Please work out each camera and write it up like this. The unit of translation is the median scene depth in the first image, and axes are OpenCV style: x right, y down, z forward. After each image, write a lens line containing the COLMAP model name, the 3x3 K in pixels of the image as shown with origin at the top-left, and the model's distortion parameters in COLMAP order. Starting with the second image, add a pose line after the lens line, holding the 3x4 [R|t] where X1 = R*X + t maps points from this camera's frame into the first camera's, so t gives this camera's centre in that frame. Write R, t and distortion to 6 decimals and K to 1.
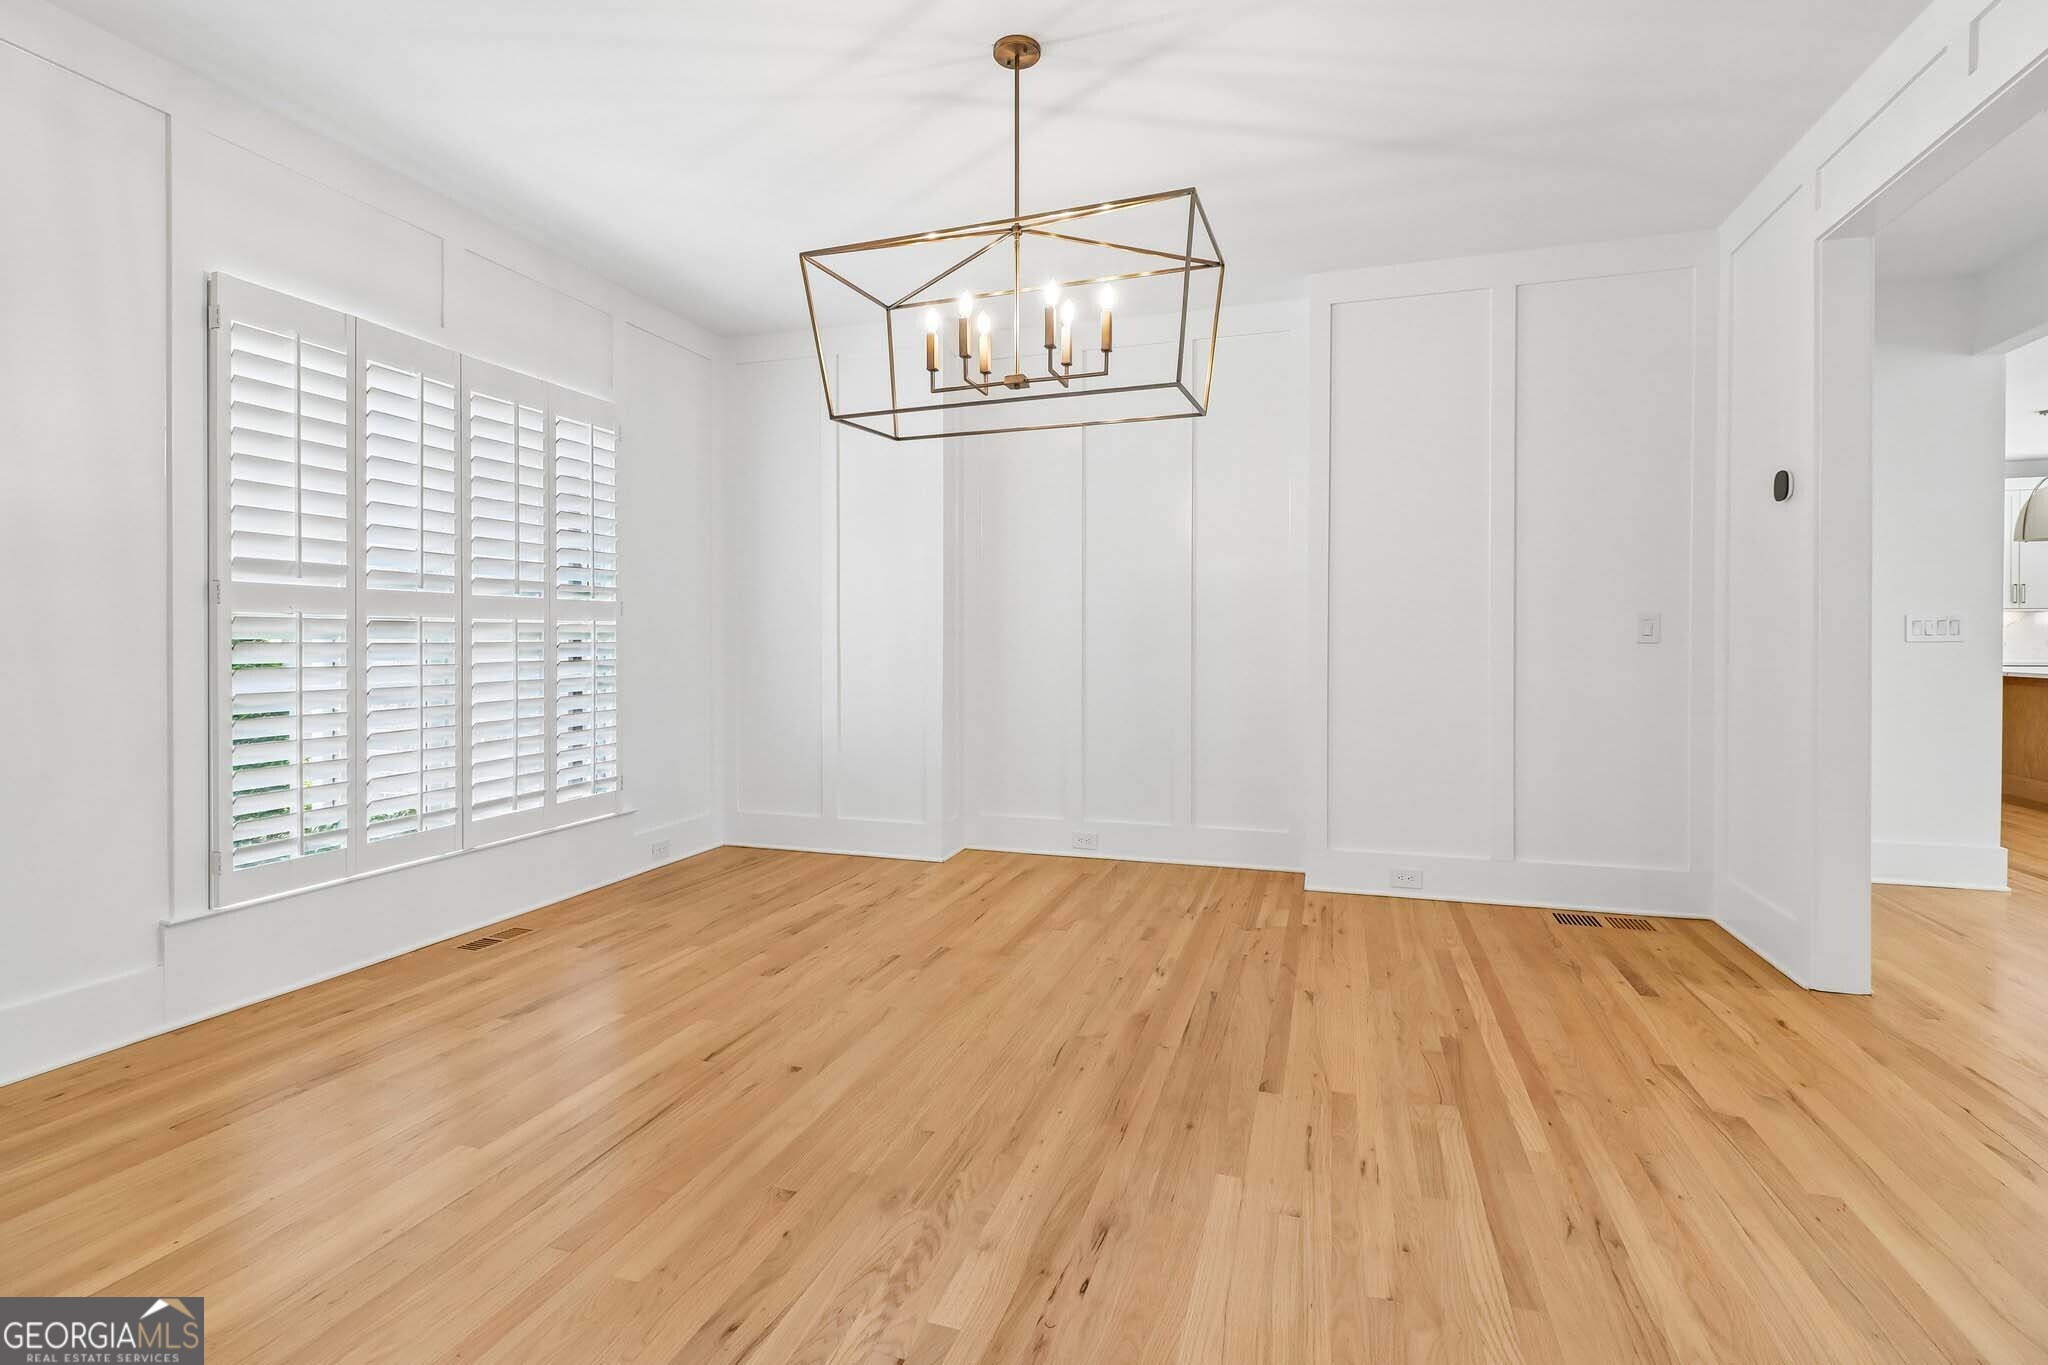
lens RADIAL K [[947.9, 0, 1020.3], [0, 947.9, 625.5], [0, 0, 1]] dist [0.017840, -0.002923]
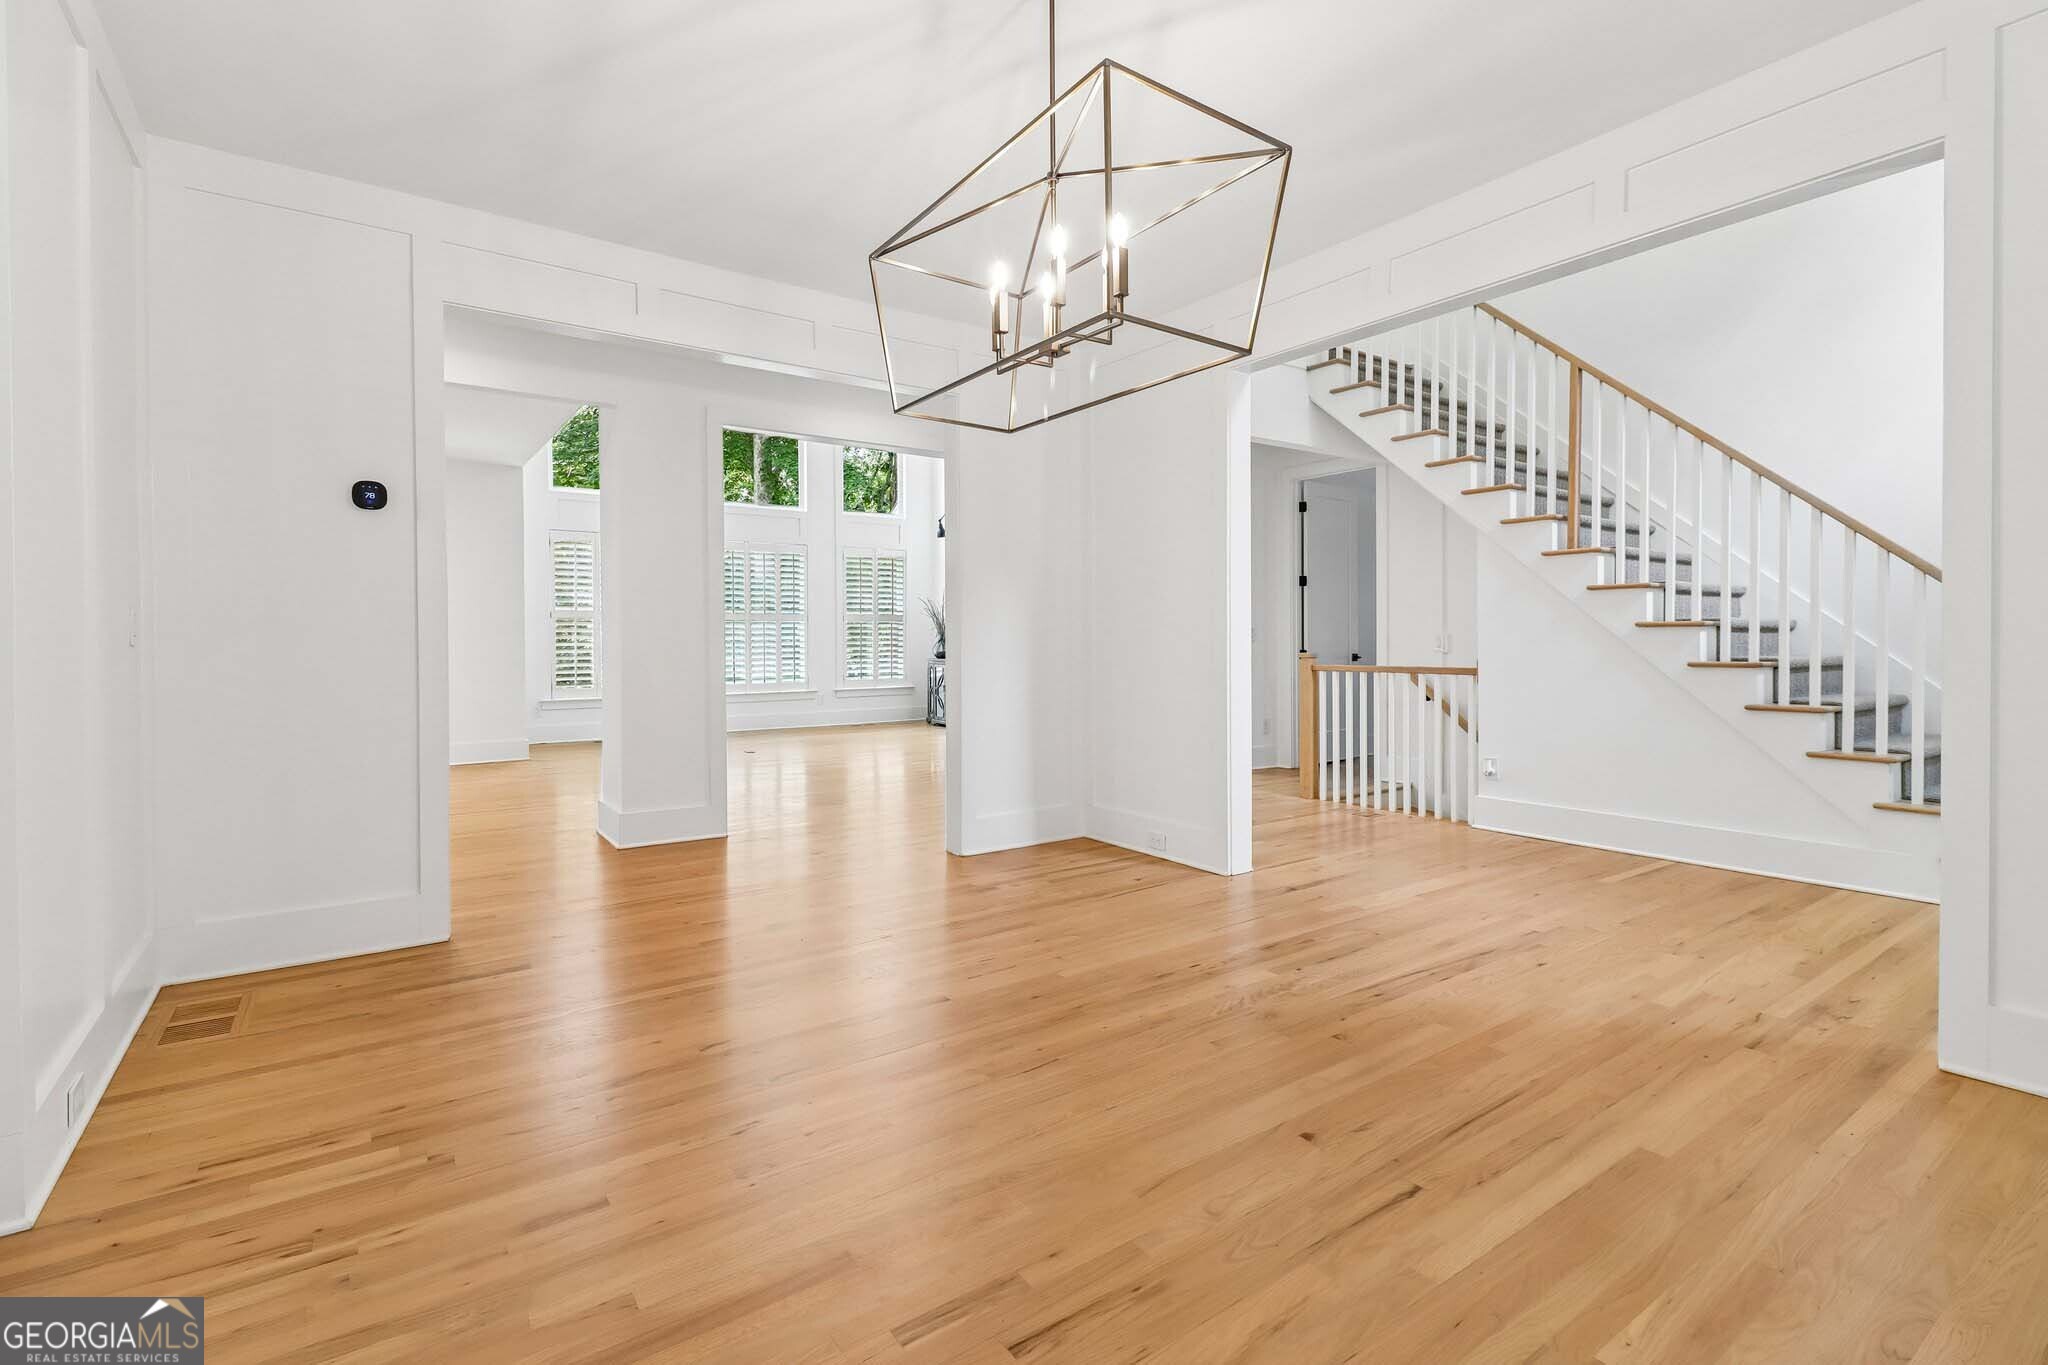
lens RADIAL K [[947.9, 0, 1031.7], [0, 947.9, 670.5], [0, 0, 1]] dist [0.017840, -0.002923]
pose [[-0.805576, -0.015175, 0.592299, -0.617811], [-0.001690, 0.999727, 0.023315, 0.028546], [-0.592491, 0.017781, -0.805381, 2.101125]]
